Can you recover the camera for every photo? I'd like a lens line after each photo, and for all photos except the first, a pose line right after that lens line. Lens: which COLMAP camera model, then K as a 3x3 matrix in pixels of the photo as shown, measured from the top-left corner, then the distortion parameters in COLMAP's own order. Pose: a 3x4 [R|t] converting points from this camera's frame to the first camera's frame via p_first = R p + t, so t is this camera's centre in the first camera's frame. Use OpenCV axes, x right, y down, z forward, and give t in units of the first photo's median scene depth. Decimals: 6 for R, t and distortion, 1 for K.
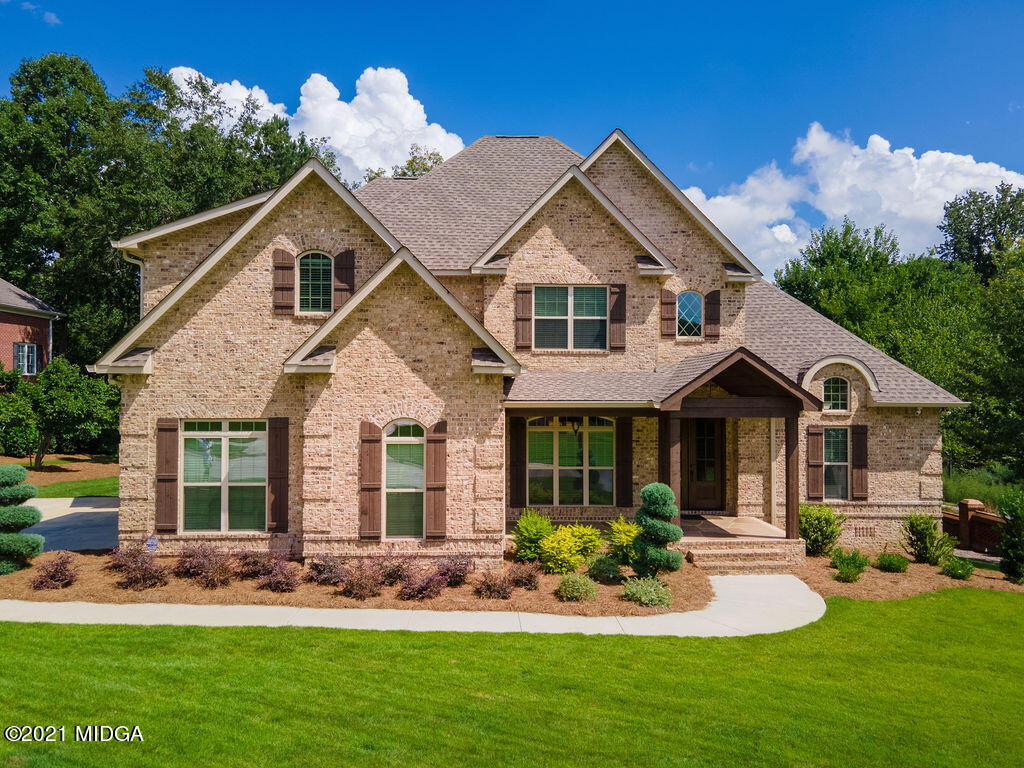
lens RADIAL K [[749.1, 0, 509.0], [0, 749.1, 382.4], [0, 0, 1]] dist [0.024481, 0.033304]
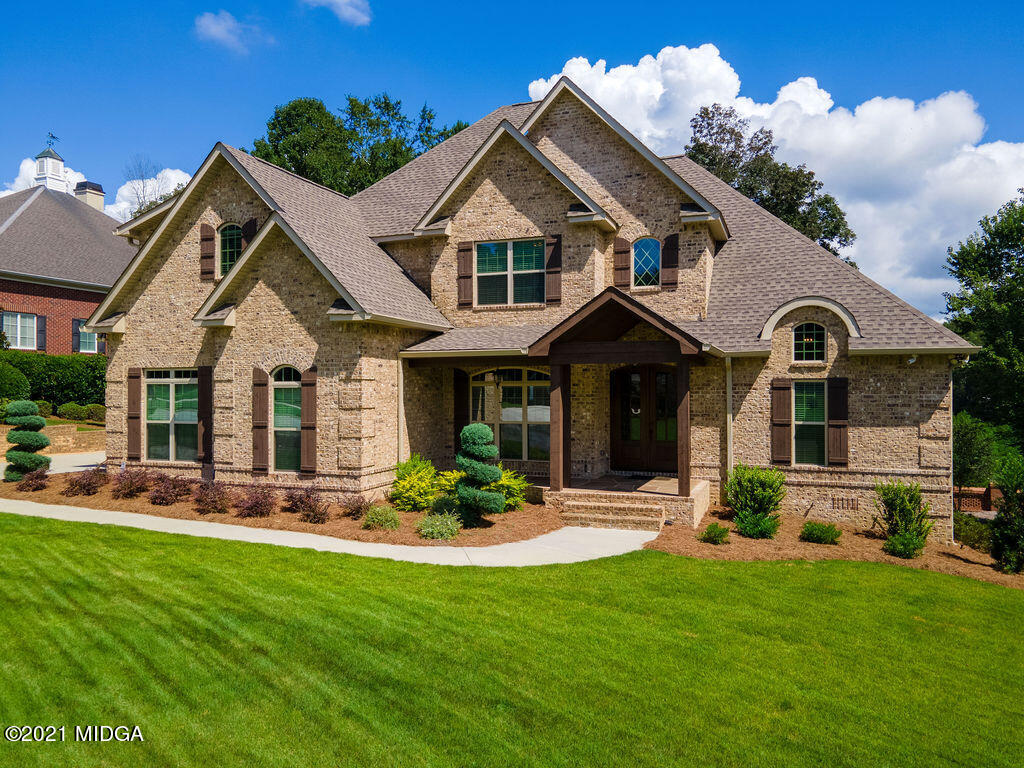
lens RADIAL K [[749.1, 0, 509.0], [0, 749.1, 382.4], [0, 0, 1]] dist [0.024481, 0.033304]
pose [[0.919527, -0.008392, -0.392937, 0.598934], [0.009106, 0.999959, -0.000046, 0.076427], [0.392921, -0.003536, 0.919565, 0.097399]]
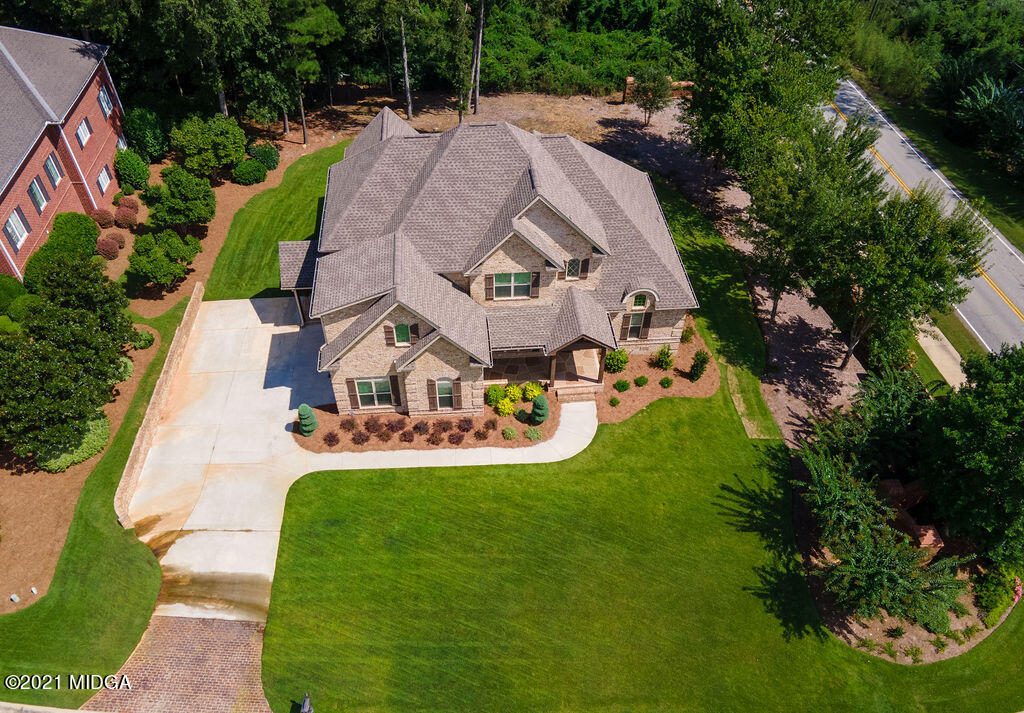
lens RADIAL K [[788.3, 0, 510.4], [0, 788.3, 376.7], [0, 0, 1]] dist [0.039867, 0.006824]
pose [[0.998924, -0.028602, 0.036512, -0.011891], [-0.006792, 0.688511, 0.725194, -1.864193], [-0.045881, -0.724662, 0.687576, -0.833594]]
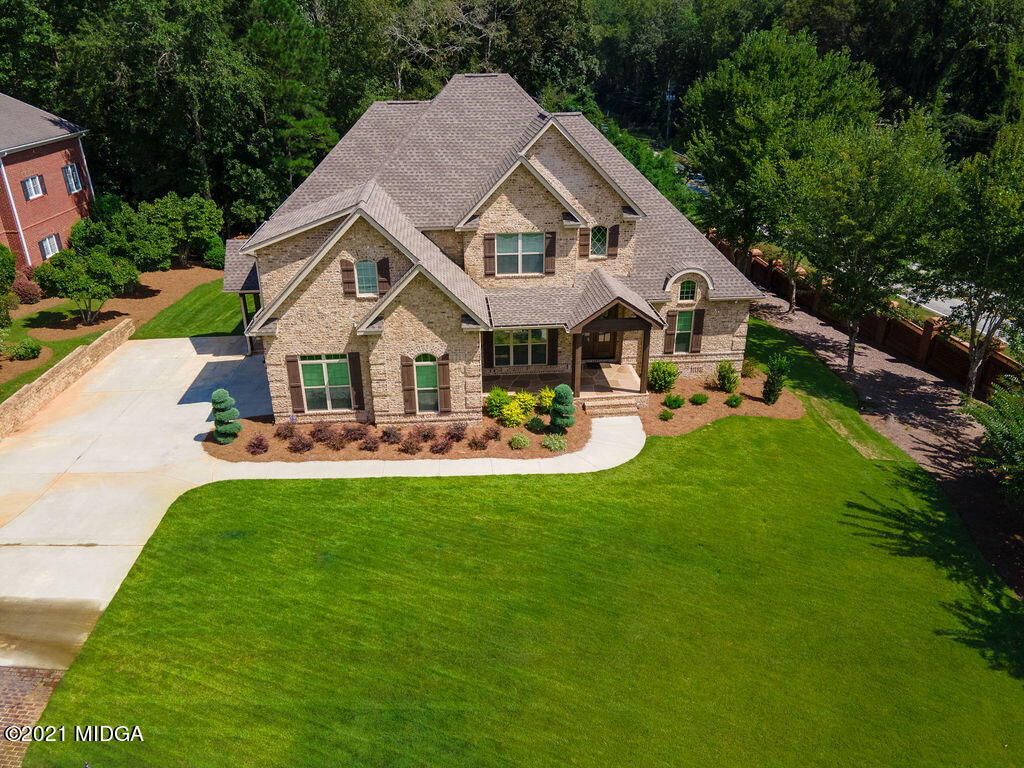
lens RADIAL K [[749.1, 0, 509.0], [0, 749.1, 382.4], [0, 0, 1]] dist [0.024481, 0.033304]
pose [[0.998962, -0.028630, 0.035427, -0.004223], [0.010831, 0.904768, 0.425768, -0.639187], [-0.044243, -0.424942, 0.904139, -0.648387]]
